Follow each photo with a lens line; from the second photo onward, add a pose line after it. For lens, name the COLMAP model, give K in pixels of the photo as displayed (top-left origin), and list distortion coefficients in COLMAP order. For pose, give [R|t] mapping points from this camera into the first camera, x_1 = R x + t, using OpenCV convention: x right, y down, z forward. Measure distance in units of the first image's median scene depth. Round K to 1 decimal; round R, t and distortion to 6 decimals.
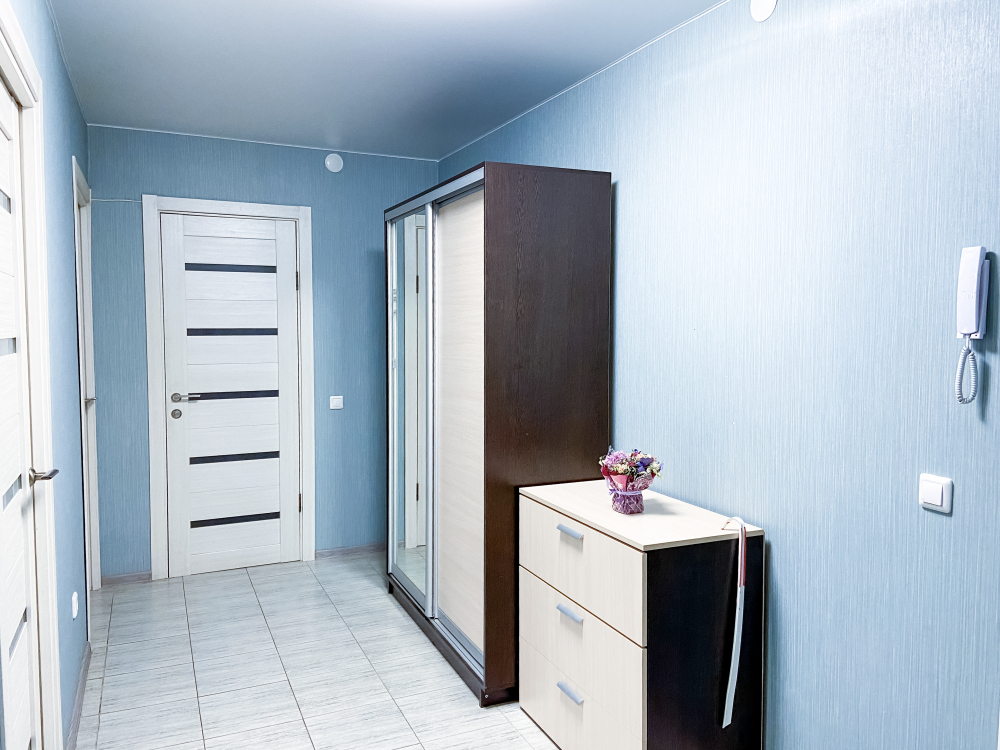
lens RADIAL K [[769.3, 0, 498.3], [0, 769.3, 368.8], [0, 0, 1]] dist [0.118147, -0.143585]
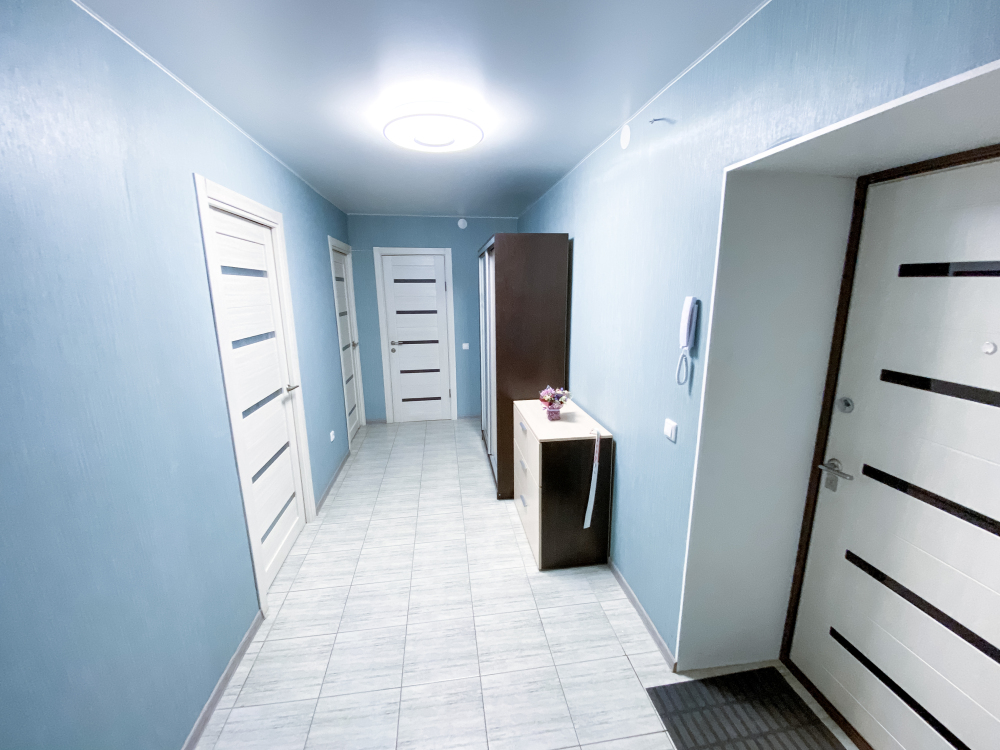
lens RADIAL K [[401.0, 0, 500.0], [0, 401.0, 375.0], [0, 0, 1]] dist [0.054617, -0.000152]
pose [[0.961124, 0.046133, -0.272237, 0.211061], [-0.003824, 0.988073, 0.153938, -0.056081], [0.276091, -0.146912, 0.949837, 0.006149]]
